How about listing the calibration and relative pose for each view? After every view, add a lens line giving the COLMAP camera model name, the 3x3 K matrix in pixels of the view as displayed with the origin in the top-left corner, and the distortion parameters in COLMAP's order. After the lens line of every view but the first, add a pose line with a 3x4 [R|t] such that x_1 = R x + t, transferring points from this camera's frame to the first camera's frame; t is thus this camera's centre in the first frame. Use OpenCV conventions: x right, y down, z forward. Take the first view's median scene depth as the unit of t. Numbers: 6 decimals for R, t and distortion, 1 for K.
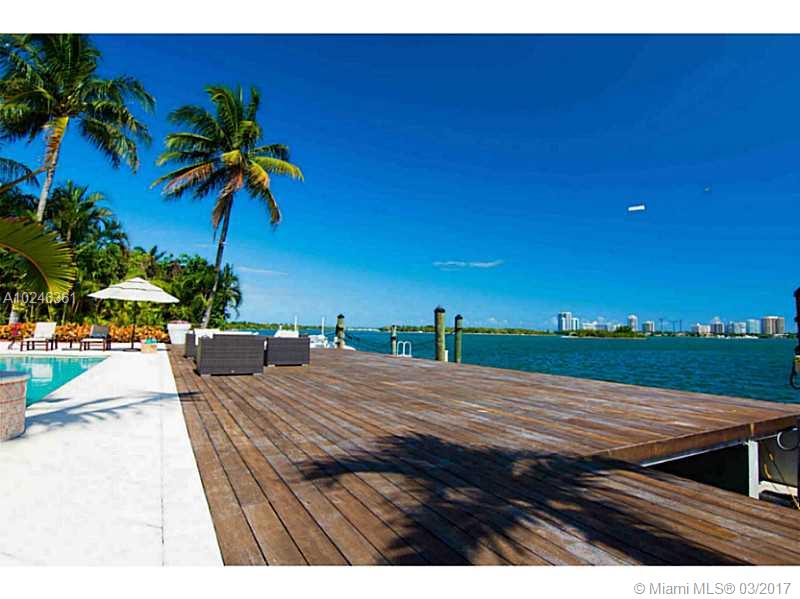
lens RADIAL K [[439.9, 0, 400.0], [0, 439.9, 299.5], [0, 0, 1]] dist [0.021543, -0.032410]
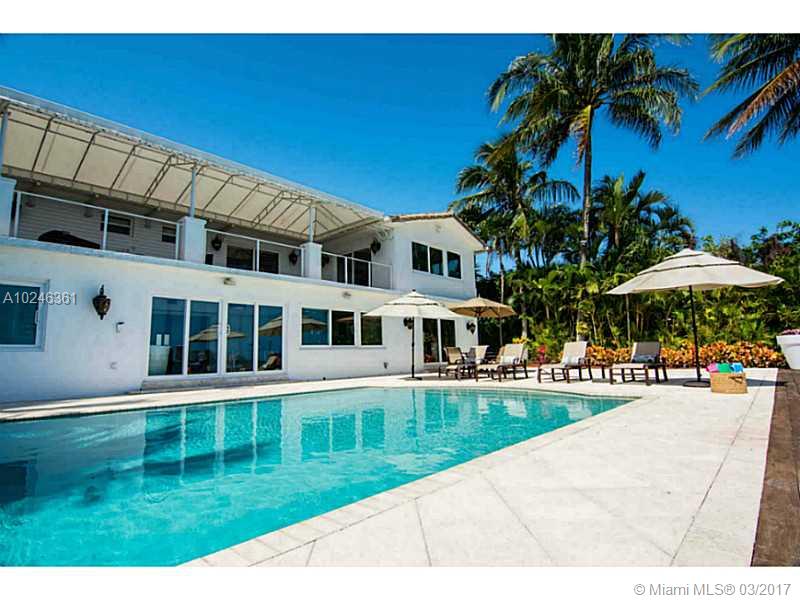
lens RADIAL K [[422.8, 0, 399.0], [0, 422.8, 298.4], [0, 0, 1]] dist [0.006733, -0.018895]
pose [[0.331449, -0.155589, -0.930556, -0.144948], [0.098201, 0.986641, -0.129989, 0.026678], [0.938349, -0.048297, 0.342300, 0.299671]]
